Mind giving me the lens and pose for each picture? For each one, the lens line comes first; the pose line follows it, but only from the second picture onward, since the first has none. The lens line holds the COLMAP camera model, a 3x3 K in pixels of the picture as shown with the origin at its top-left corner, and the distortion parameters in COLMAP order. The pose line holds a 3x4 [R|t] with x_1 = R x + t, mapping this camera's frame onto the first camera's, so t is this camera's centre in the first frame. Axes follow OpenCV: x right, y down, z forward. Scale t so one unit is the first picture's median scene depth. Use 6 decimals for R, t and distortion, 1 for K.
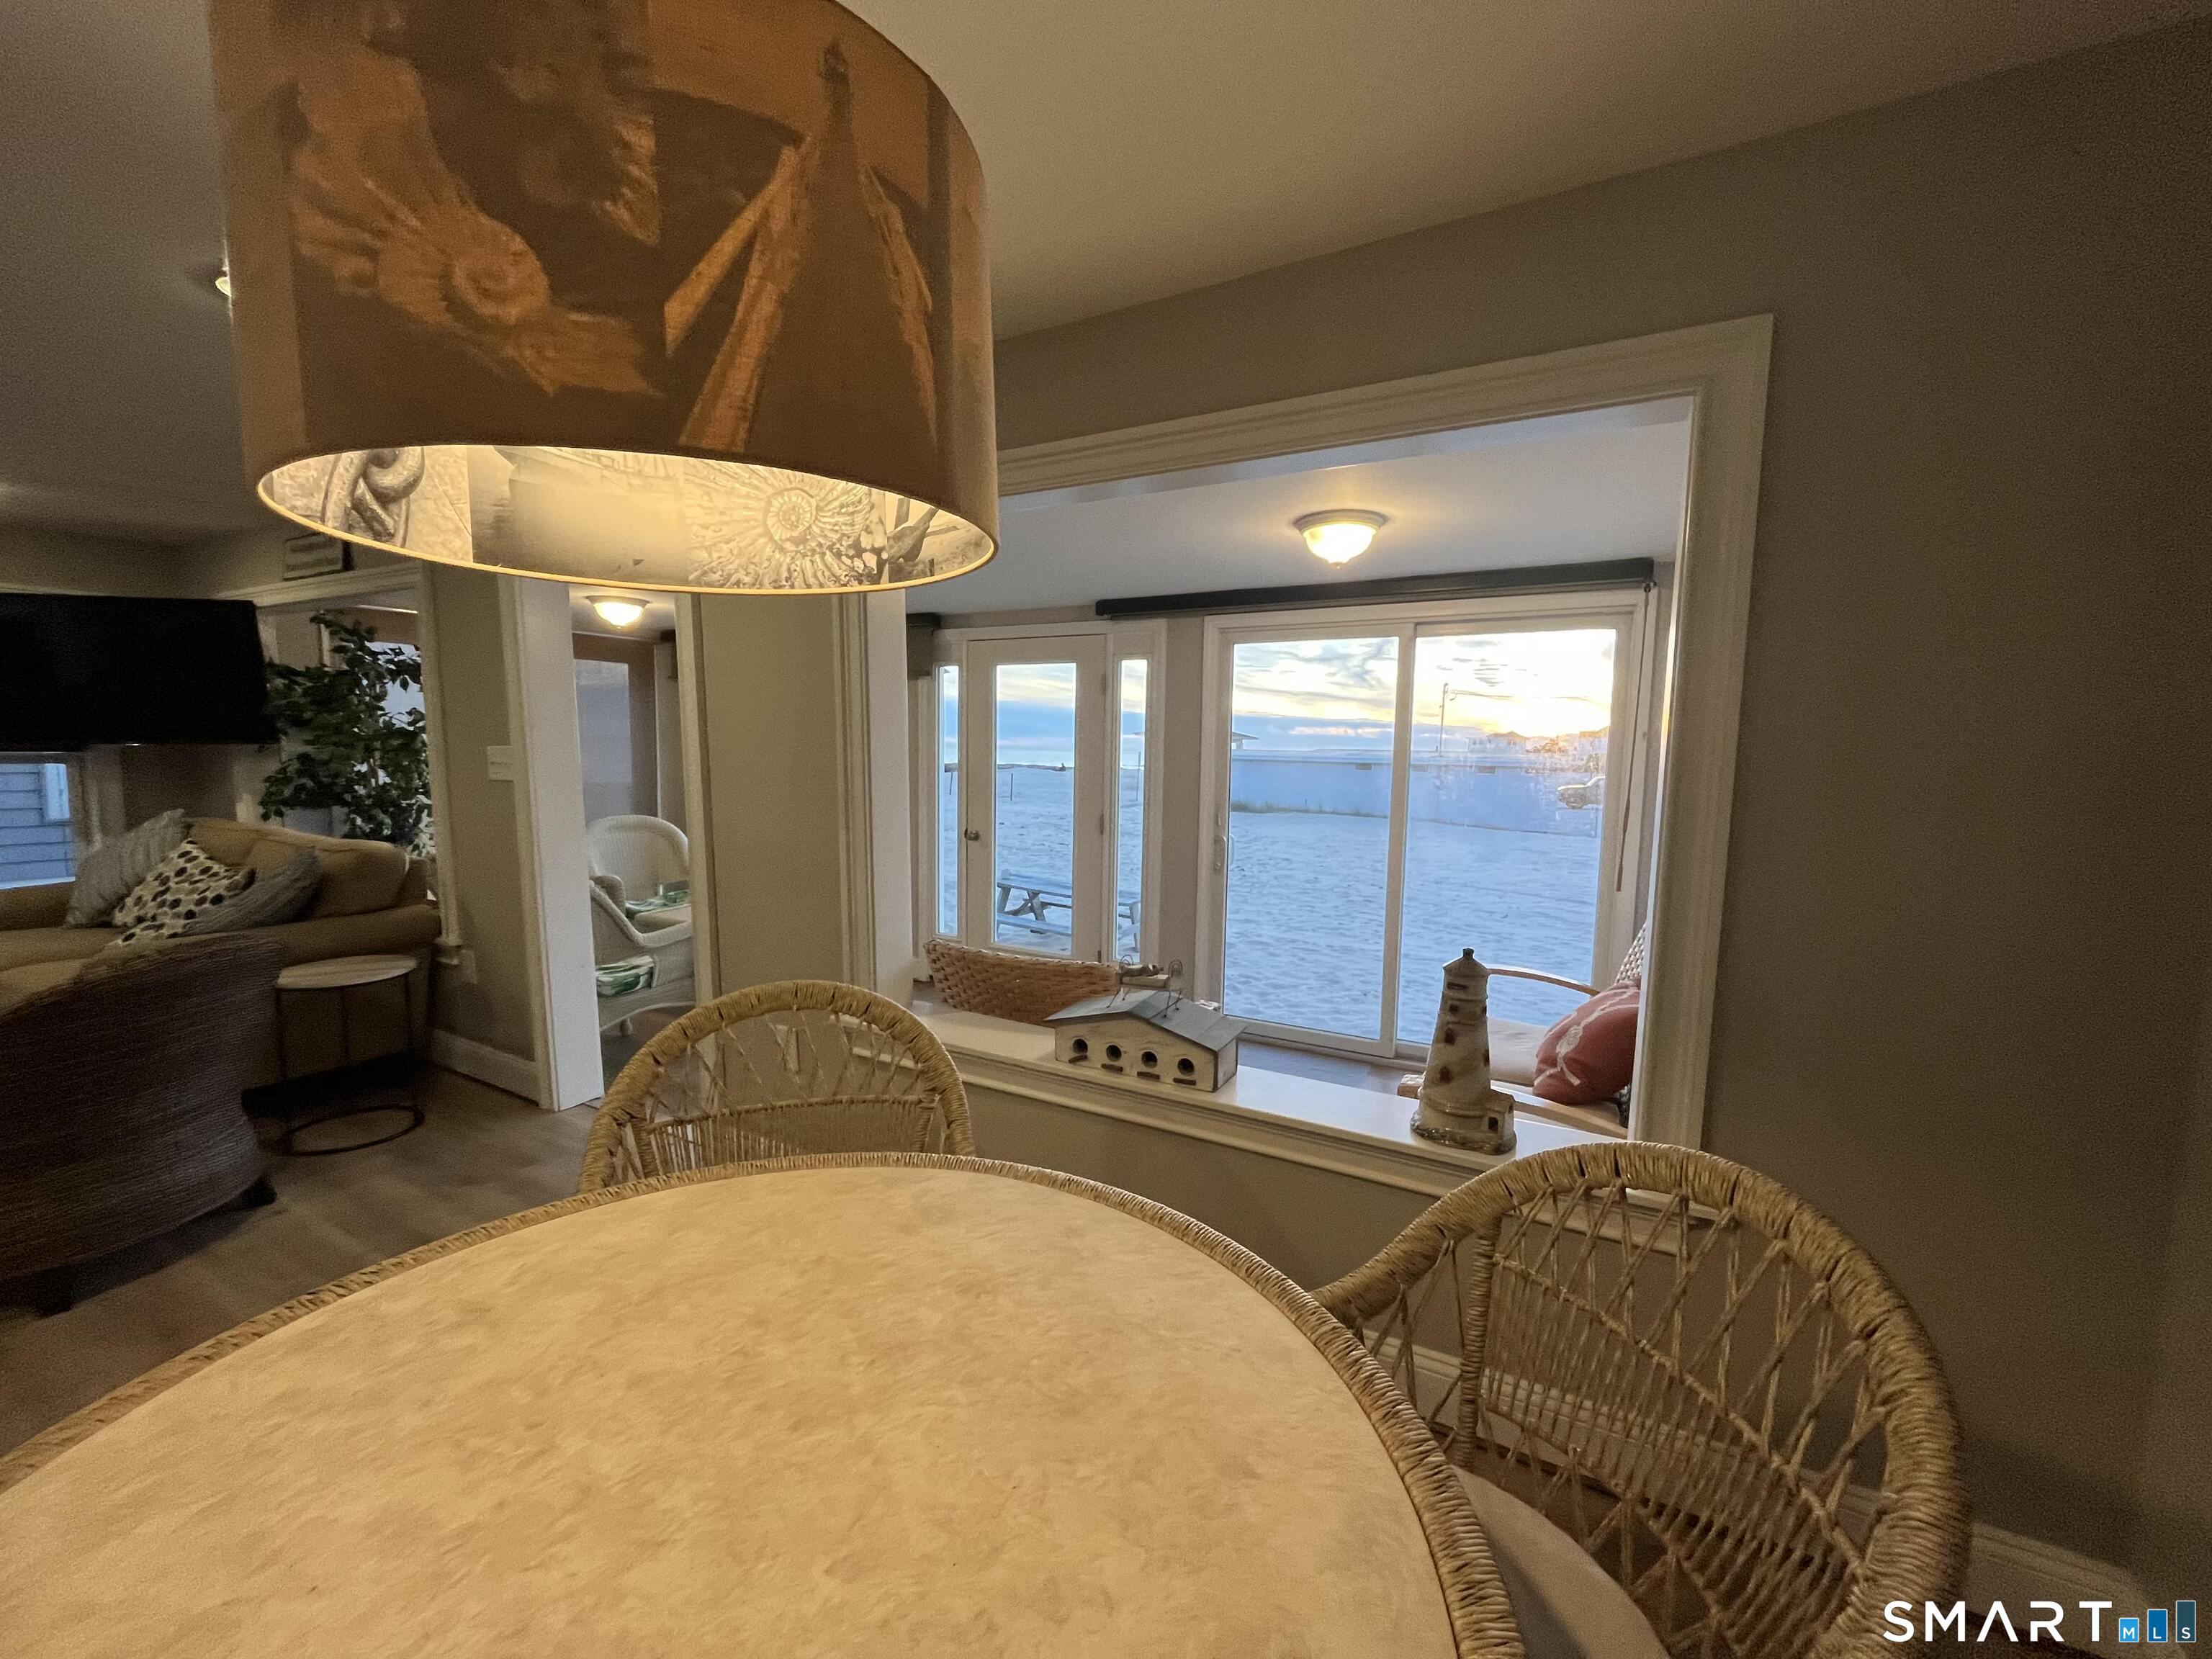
lens RADIAL K [[891.5, 0, 1105.8], [0, 891.5, 832.4], [0, 0, 1]] dist [-0.002598, -0.000502]
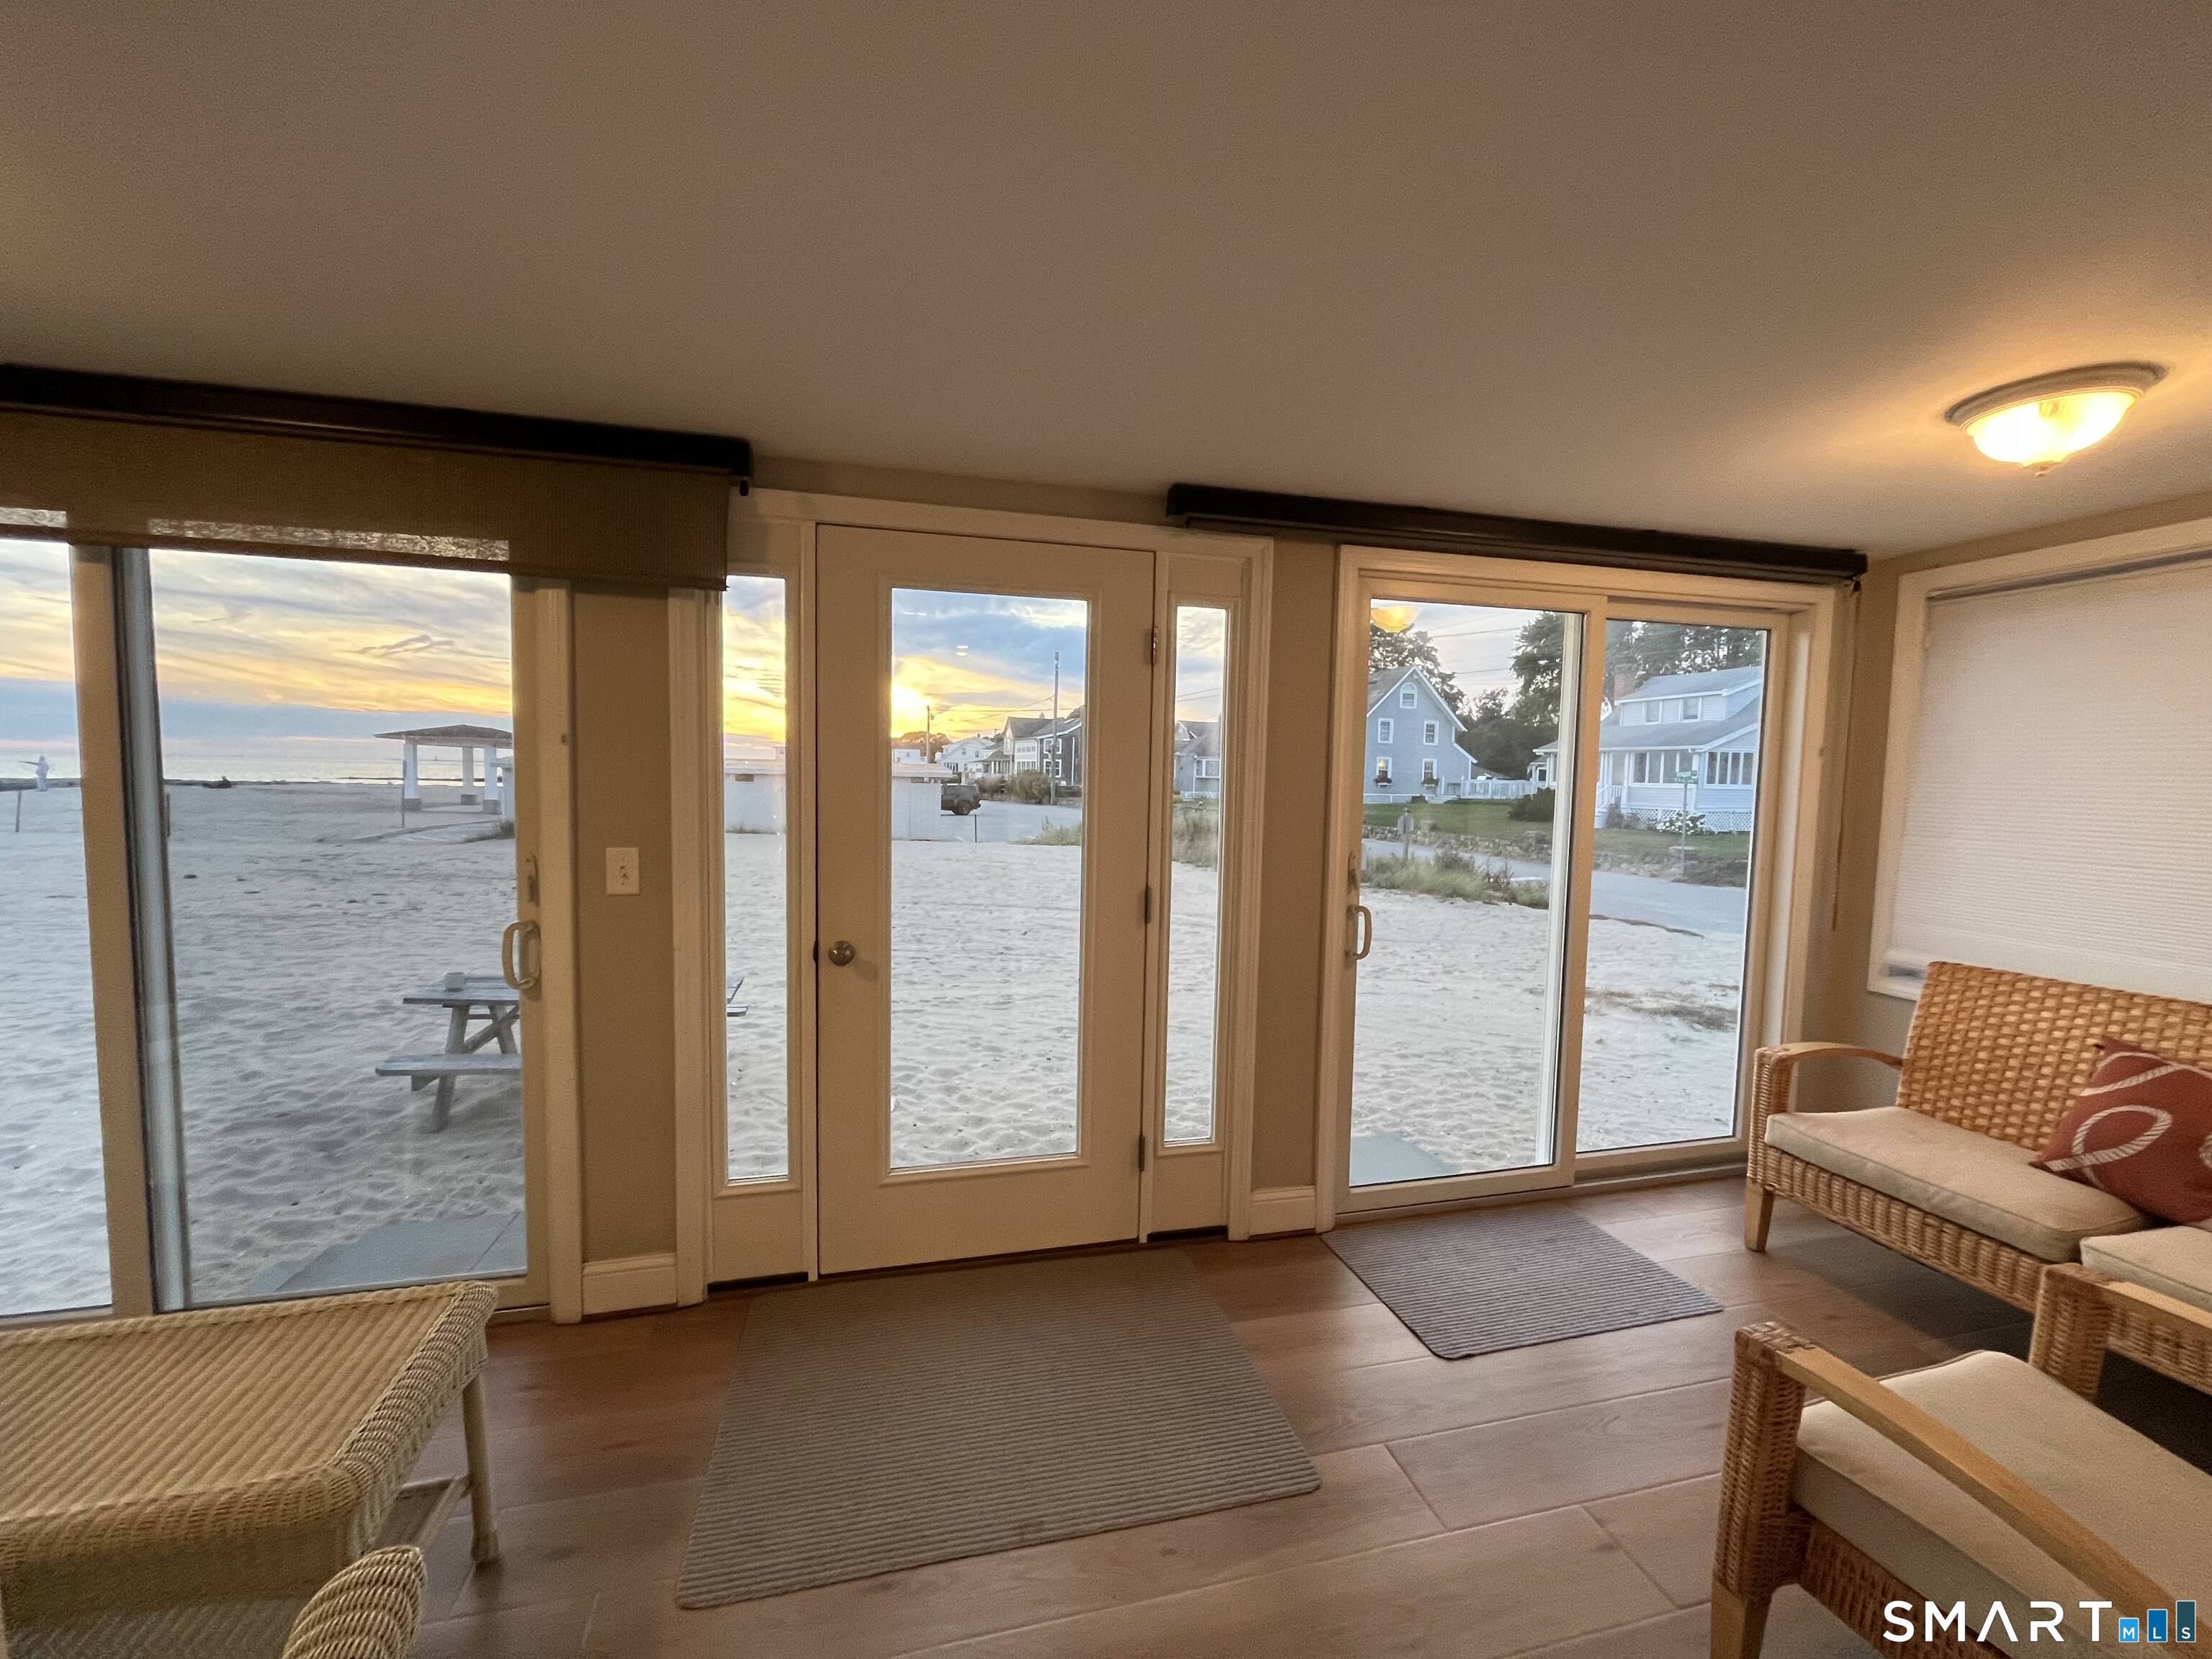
lens RADIAL K [[891.5, 0, 1104.4], [0, 891.5, 833.5], [0, 0, 1]] dist [-0.002598, -0.000502]
pose [[0.728999, -0.053498, 0.682421, -0.398148], [0.059339, 0.998127, 0.014858, -0.063522], [-0.681937, 0.029663, 0.730809, 0.634032]]
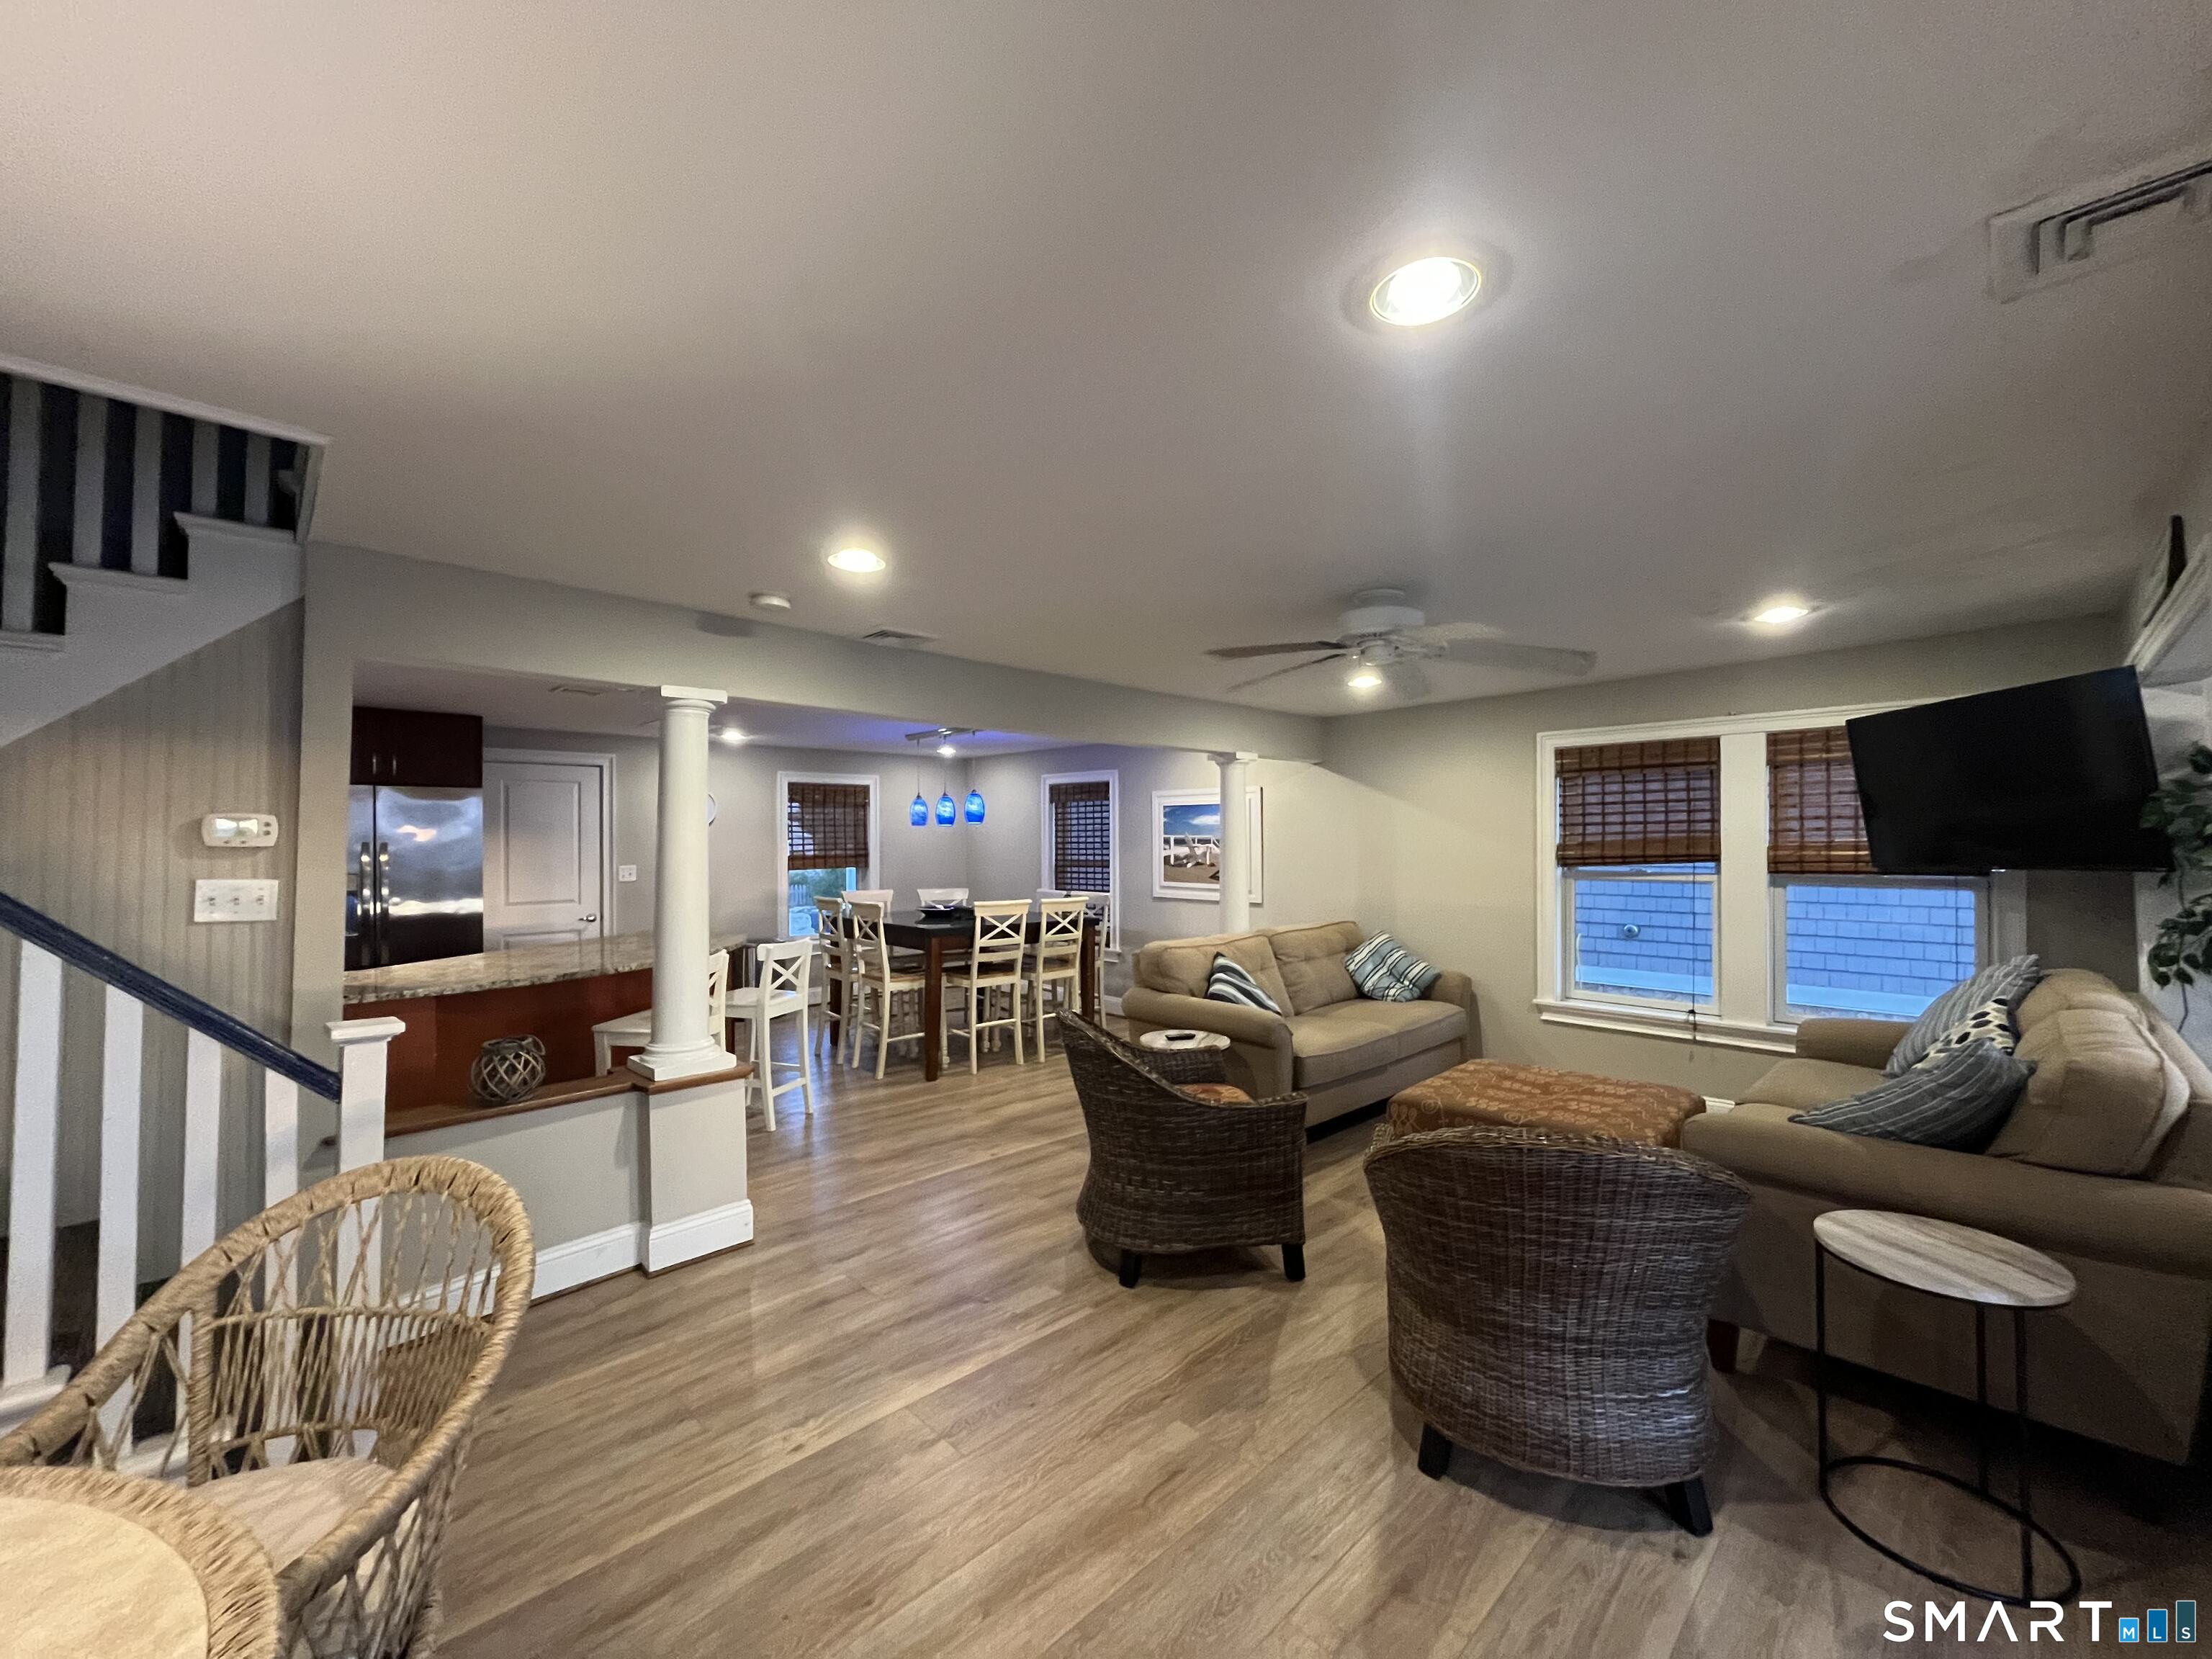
lens RADIAL K [[891.5, 0, 1098.5], [0, 891.5, 835.3], [0, 0, 1]] dist [-0.002598, -0.000502]
pose [[-0.295210, -0.022797, -0.955160, -0.063919], [-0.091759, 0.995771, 0.004593, -0.050886], [0.951016, 0.089001, -0.296053, 0.388145]]
